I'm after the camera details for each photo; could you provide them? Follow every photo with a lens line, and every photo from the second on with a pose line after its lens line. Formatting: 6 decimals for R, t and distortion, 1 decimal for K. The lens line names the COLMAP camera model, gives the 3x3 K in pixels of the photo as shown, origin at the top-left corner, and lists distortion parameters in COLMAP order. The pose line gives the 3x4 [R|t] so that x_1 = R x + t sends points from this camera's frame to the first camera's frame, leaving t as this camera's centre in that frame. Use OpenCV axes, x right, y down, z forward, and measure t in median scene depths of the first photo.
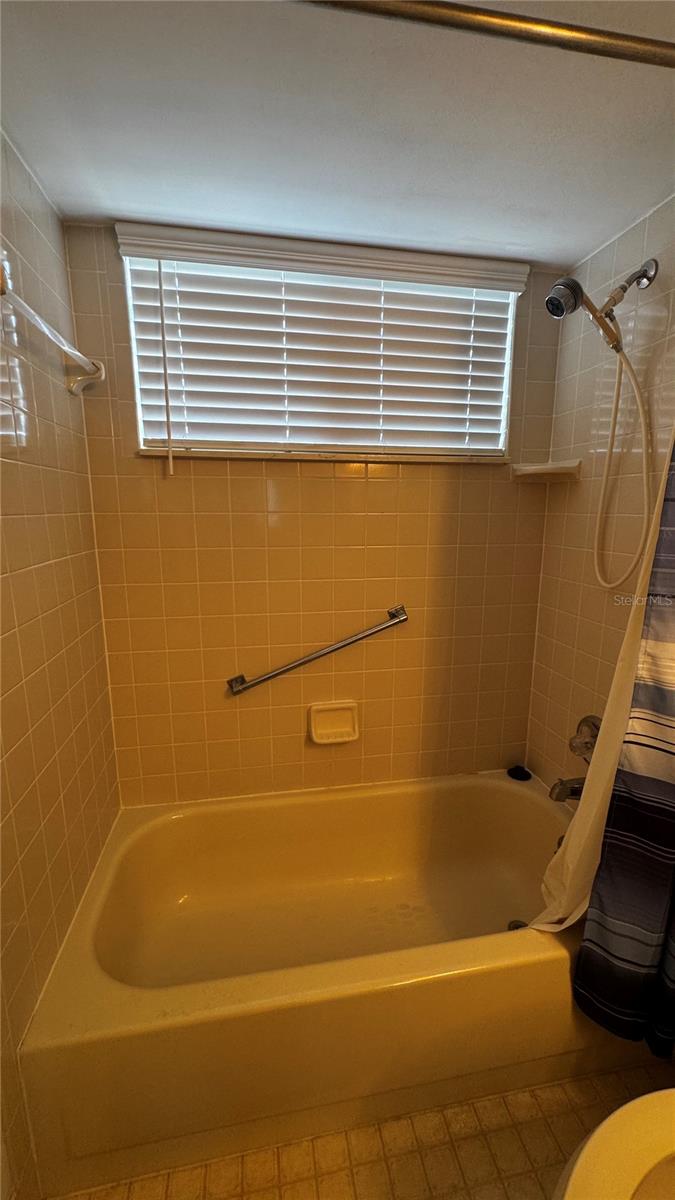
lens RADIAL K [[476.5, 0, 335.7], [0, 476.5, 608.9], [0, 0, 1]] dist [-0.004172, -0.000278]
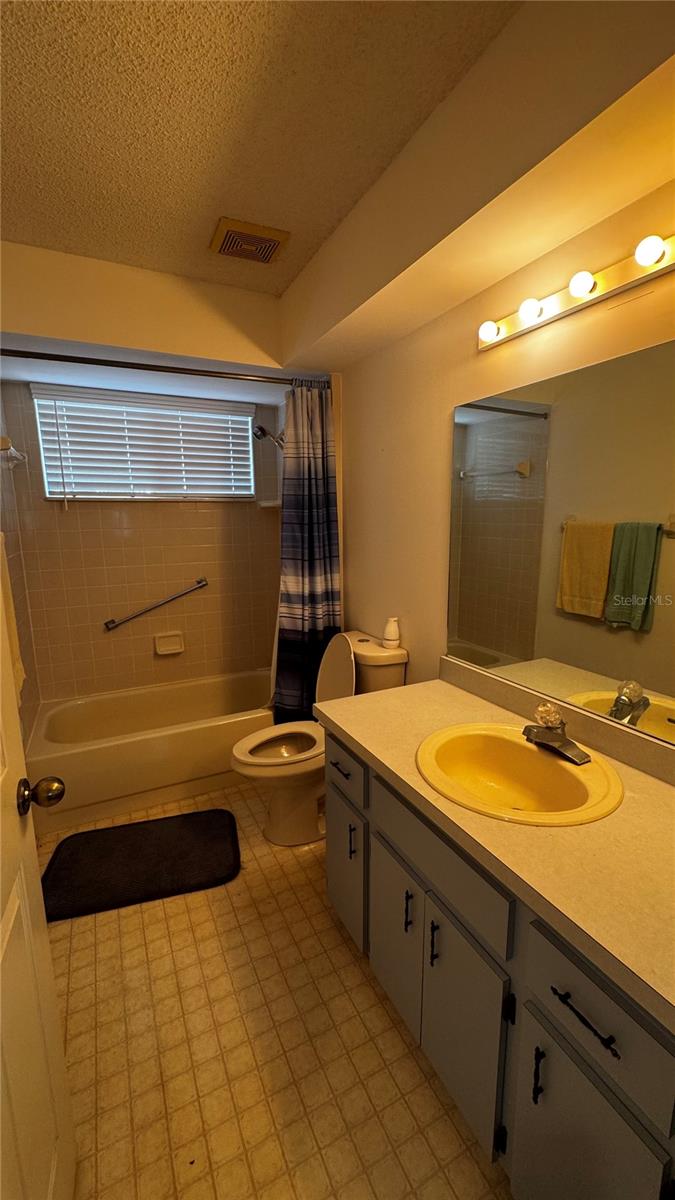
lens RADIAL K [[476.5, 0, 336.7], [0, 476.5, 602.8], [0, 0, 1]] dist [-0.004172, -0.000278]
pose [[0.959352, -0.061818, 0.275358, 0.125652], [0.069289, 0.997444, -0.017476, 0.171332], [-0.273573, 0.035845, 0.961183, -0.986051]]
